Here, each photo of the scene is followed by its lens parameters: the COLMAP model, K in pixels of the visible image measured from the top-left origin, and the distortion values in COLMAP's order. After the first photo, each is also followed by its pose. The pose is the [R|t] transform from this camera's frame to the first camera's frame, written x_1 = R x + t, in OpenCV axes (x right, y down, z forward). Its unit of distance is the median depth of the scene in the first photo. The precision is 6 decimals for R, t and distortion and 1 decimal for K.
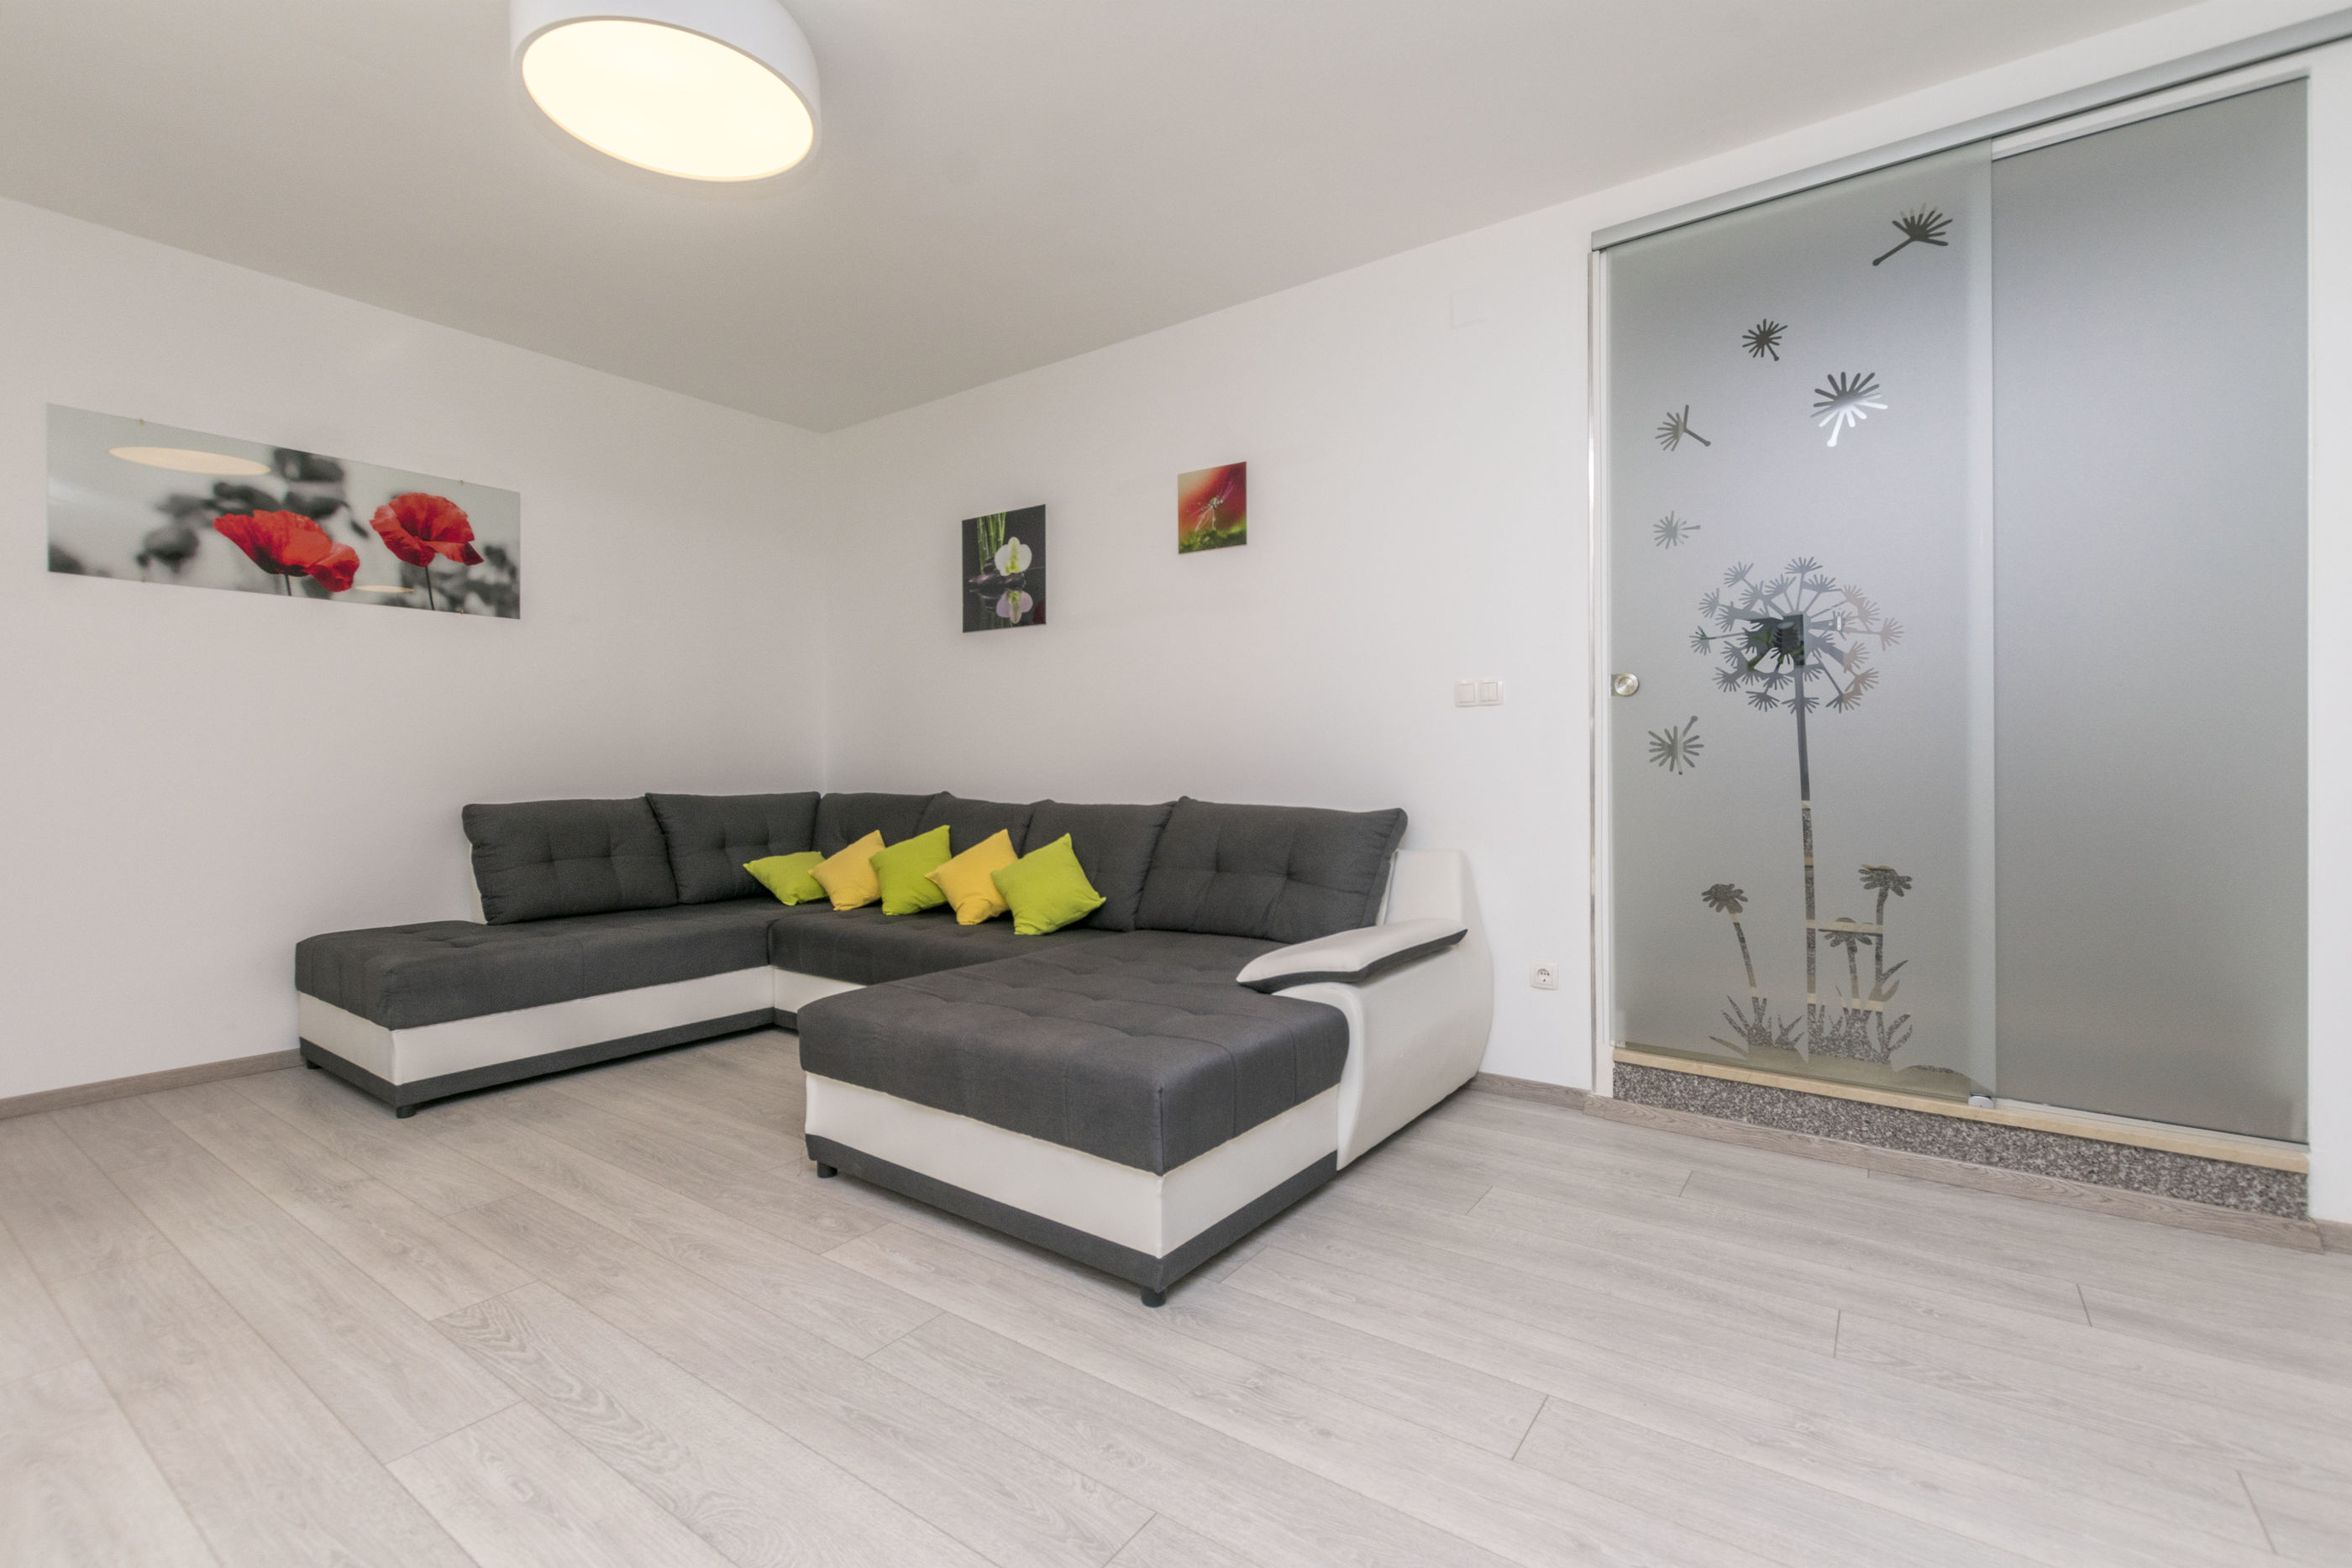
lens RADIAL K [[1015.8, 0, 1168.8], [0, 1015.8, 765.6], [0, 0, 1]] dist [-0.000134, -0.000178]
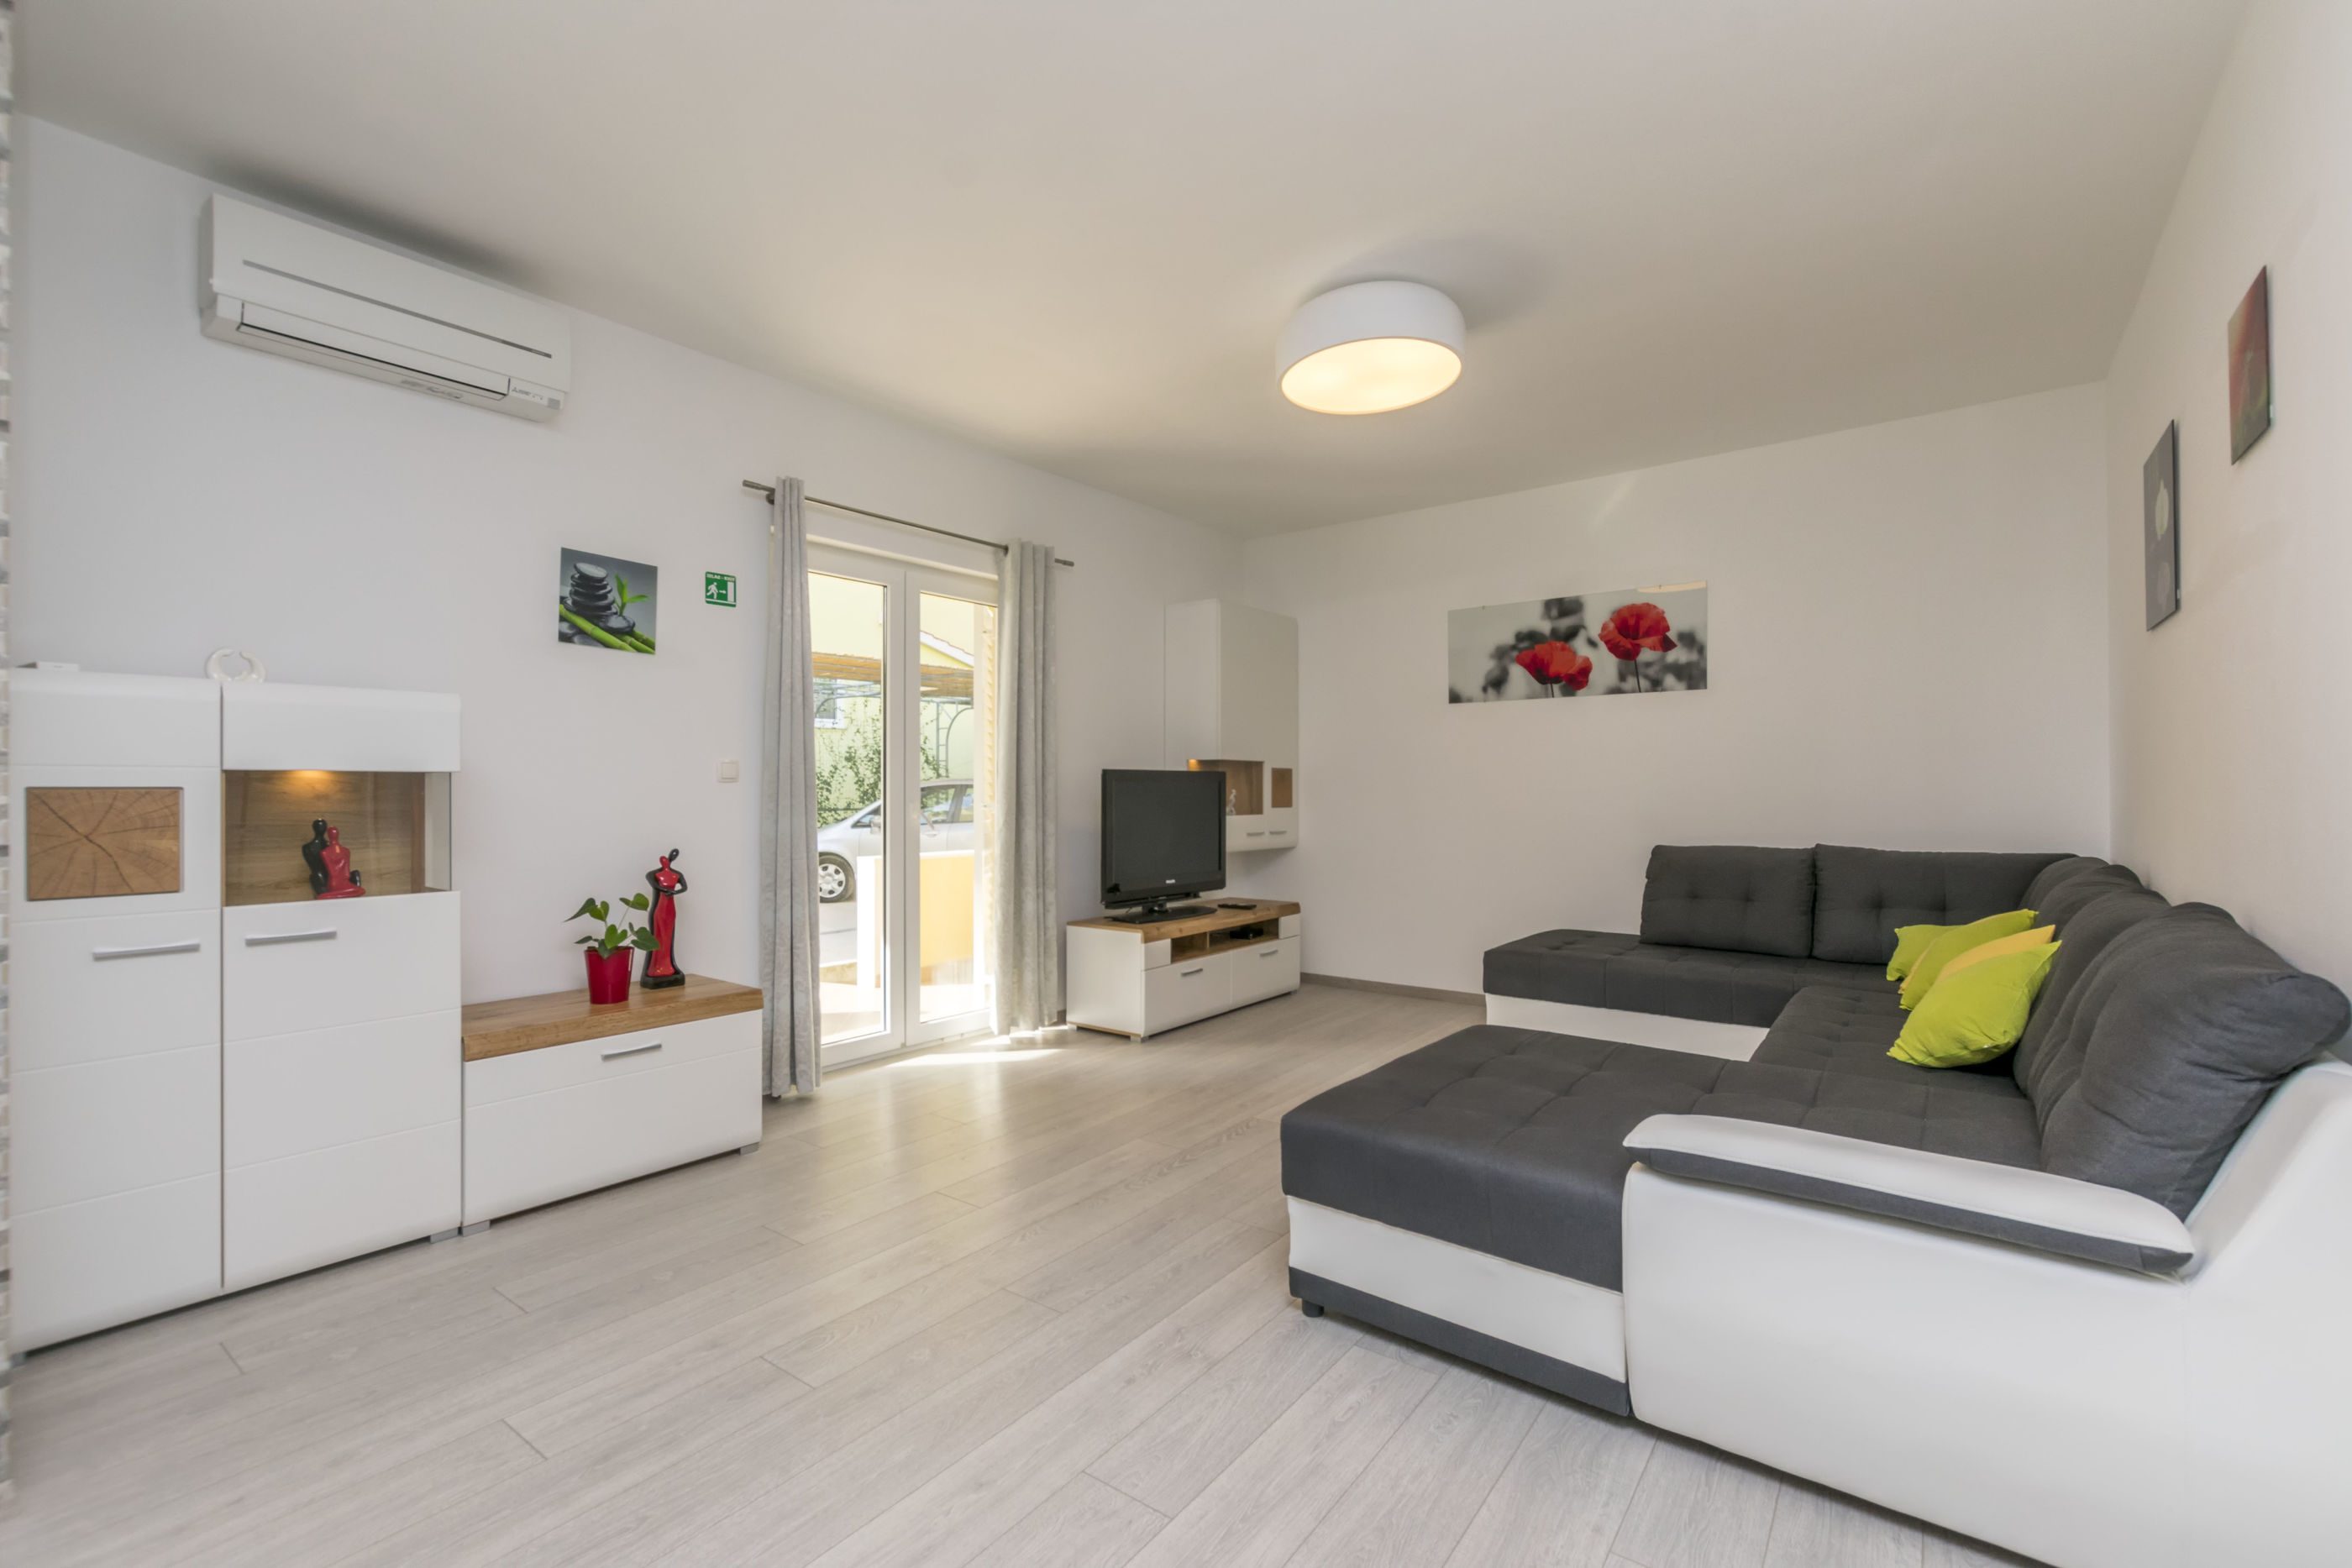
lens RADIAL K [[1012.6, 0, 1176.0], [0, 1012.6, 784.0], [0, 0, 1]] dist [0.000178, 0.000028]
pose [[-0.014699, -0.003583, -0.999886, 0.588654], [0.001138, 0.999993, -0.003600, -0.034445], [0.999891, -0.001191, -0.014695, 0.447054]]
